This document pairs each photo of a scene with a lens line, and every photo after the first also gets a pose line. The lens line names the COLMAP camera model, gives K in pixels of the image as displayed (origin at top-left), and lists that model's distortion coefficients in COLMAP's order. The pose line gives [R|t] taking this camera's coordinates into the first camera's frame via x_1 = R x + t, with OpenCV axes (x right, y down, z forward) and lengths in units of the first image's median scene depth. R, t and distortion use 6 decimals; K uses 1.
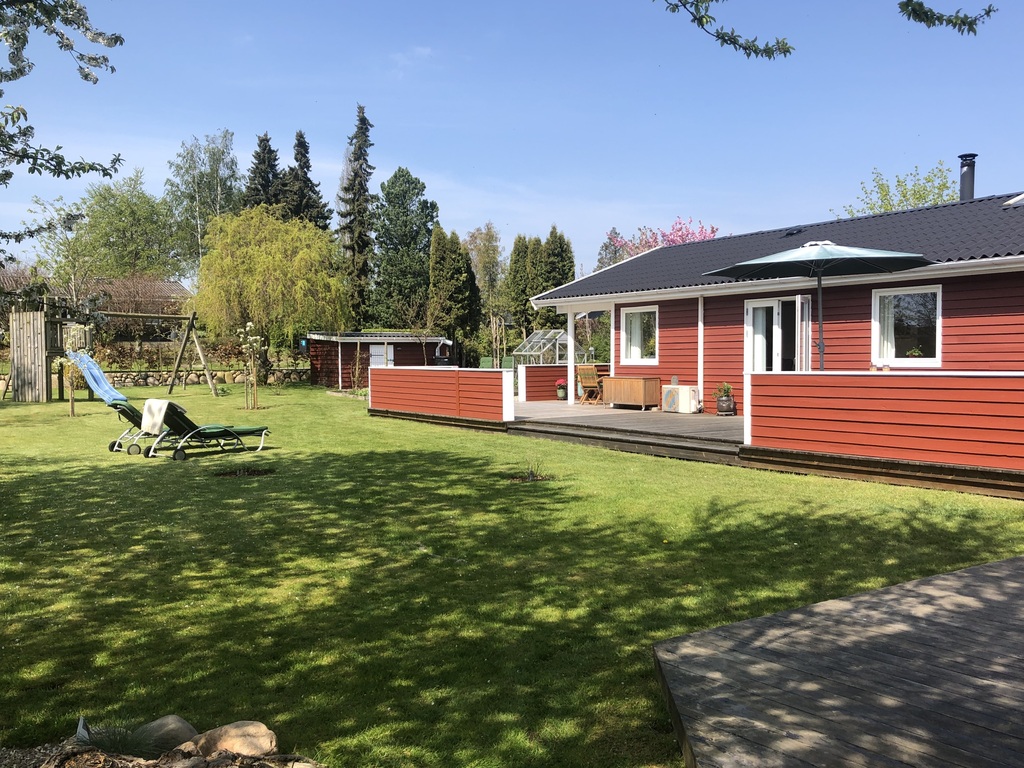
lens RADIAL K [[937.4, 0, 514.6], [0, 937.4, 365.2], [0, 0, 1]] dist [0.168657, -0.469043]
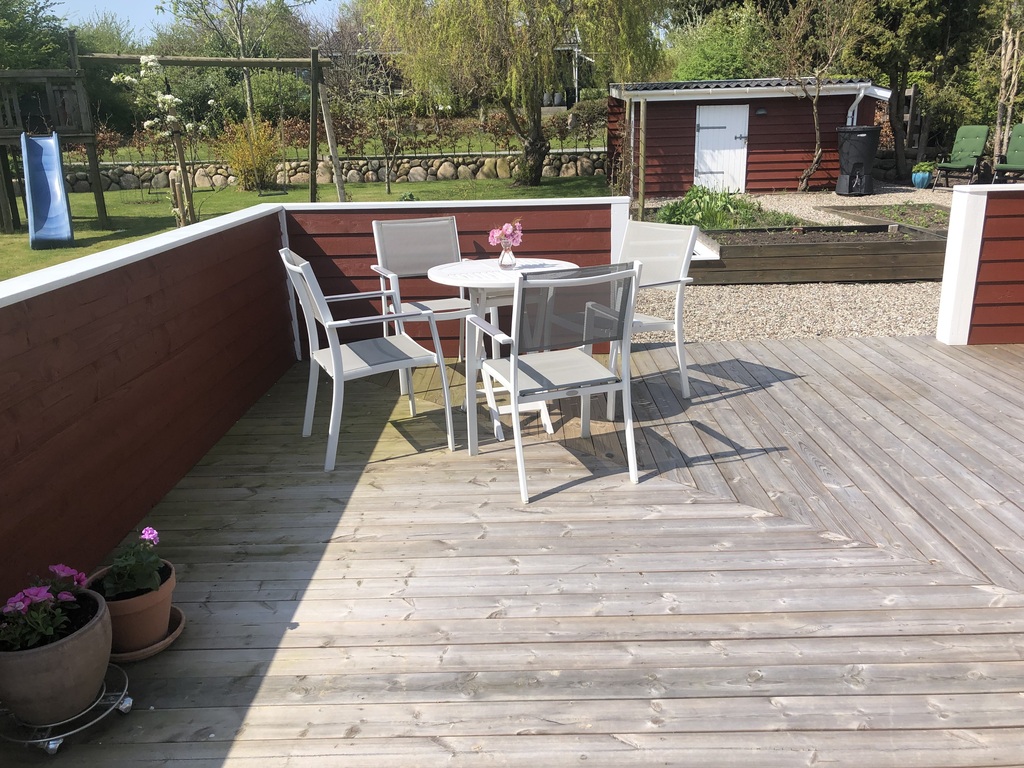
lens RADIAL K [[852.8, 0, 520.2], [0, 852.8, 385.1], [0, 0, 1]] dist [0.049359, -0.026576]
pose [[0.839336, 0.145043, -0.523906, 0.022909], [0.013355, 0.957956, 0.286605, -0.010966], [0.543449, -0.247555, 0.802110, 0.518389]]
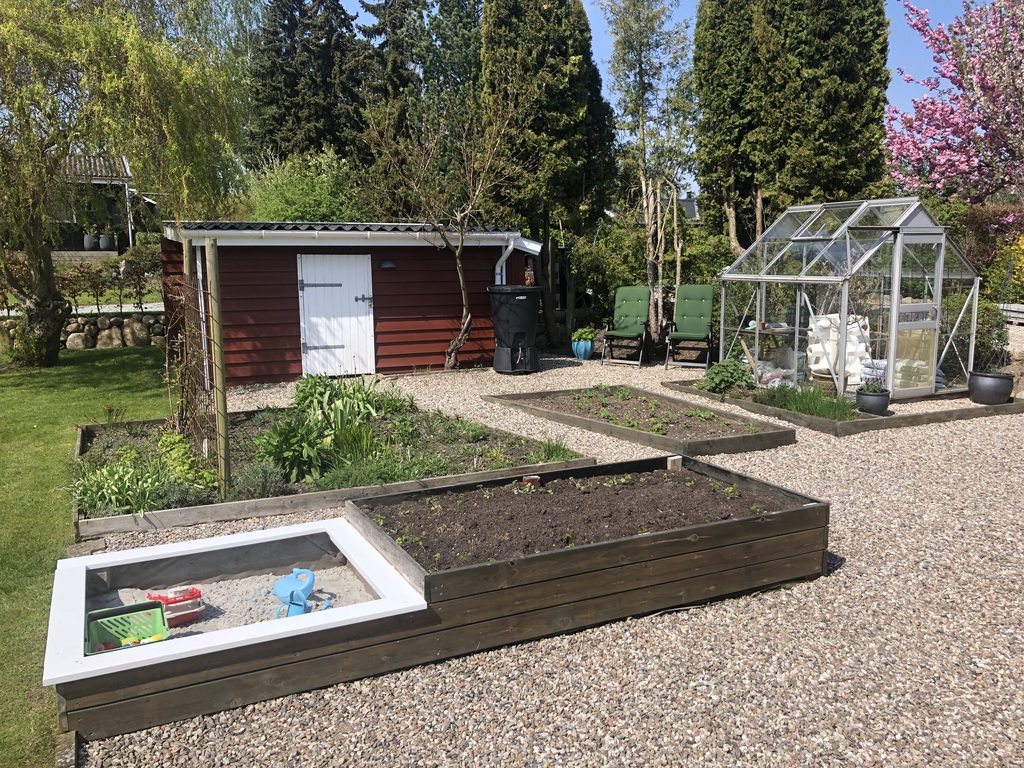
lens RADIAL K [[852.8, 0, 520.2], [0, 852.8, 385.1], [0, 0, 1]] dist [0.049359, -0.026576]
pose [[0.994326, 0.009190, -0.105981, -0.038047], [0.004697, 0.991497, 0.130045, -0.013825], [0.106274, -0.129805, 0.985828, 0.652101]]
